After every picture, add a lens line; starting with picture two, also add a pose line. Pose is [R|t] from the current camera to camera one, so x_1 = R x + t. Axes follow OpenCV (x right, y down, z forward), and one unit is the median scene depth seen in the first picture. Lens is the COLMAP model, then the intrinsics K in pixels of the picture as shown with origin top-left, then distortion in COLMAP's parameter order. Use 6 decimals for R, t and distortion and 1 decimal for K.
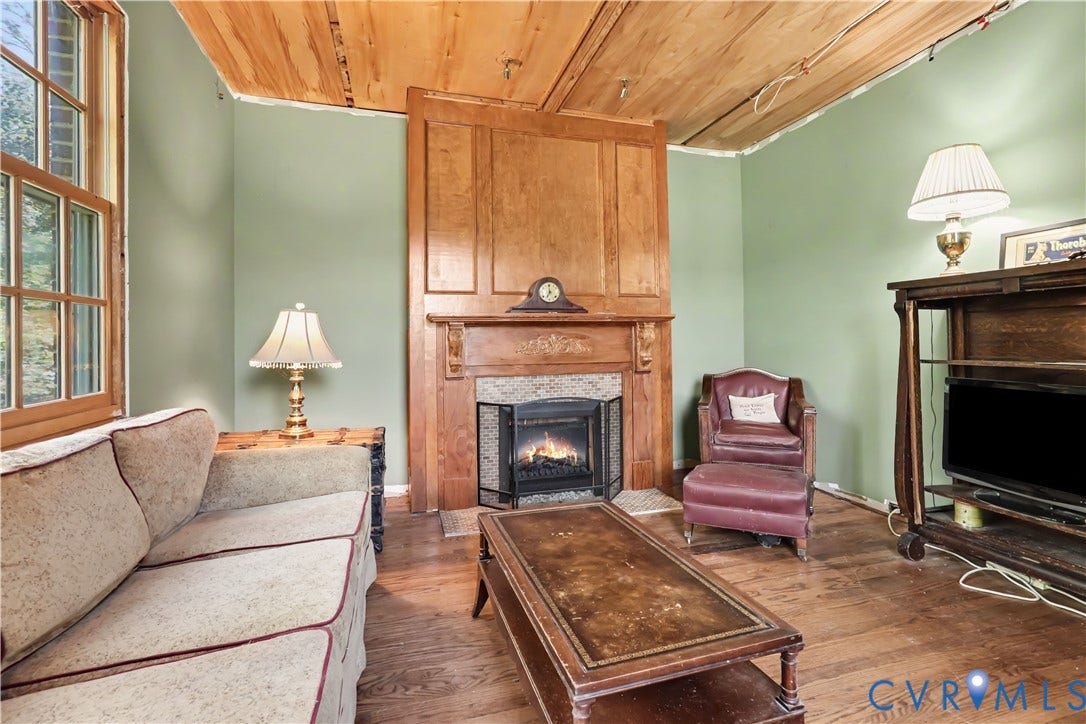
lens RADIAL K [[517.2, 0, 545.4], [0, 517.2, 333.2], [0, 0, 1]] dist [-0.023507, 0.000112]
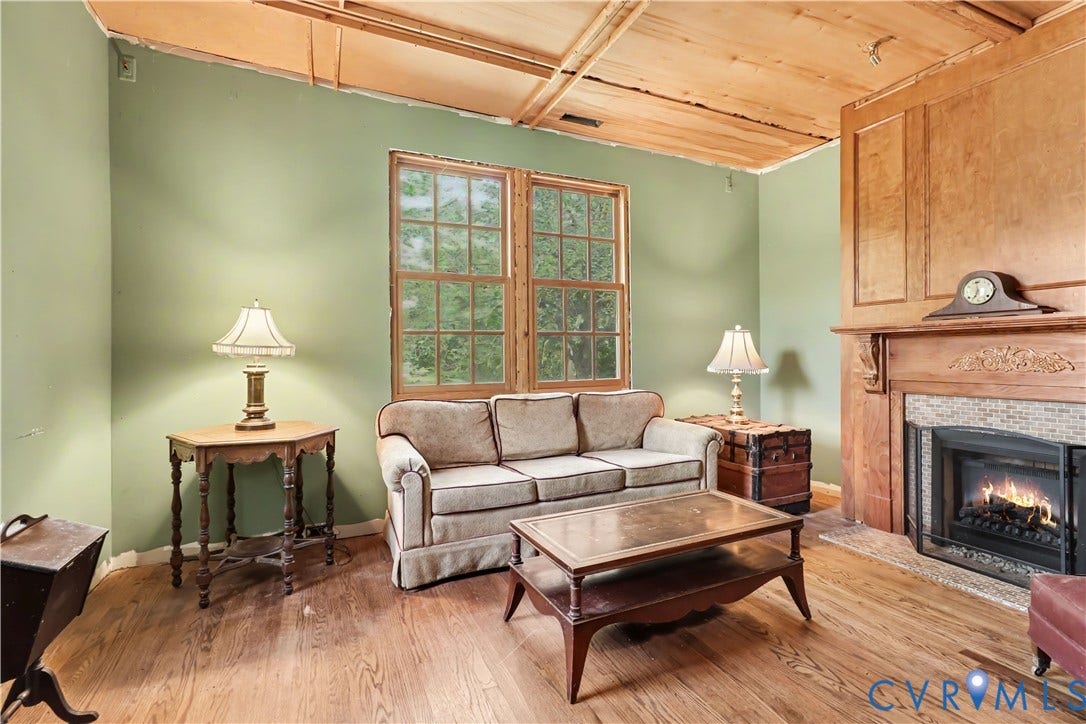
lens RADIAL K [[509.1, 0, 560.3], [0, 509.1, 352.7], [0, 0, 1]] dist [0.000478, -0.000221]
pose [[0.142695, 0.003291, -0.989761, 0.665875], [0.019247, 0.999796, 0.006099, -0.003097], [0.989580, -0.019920, 0.142603, 0.279355]]
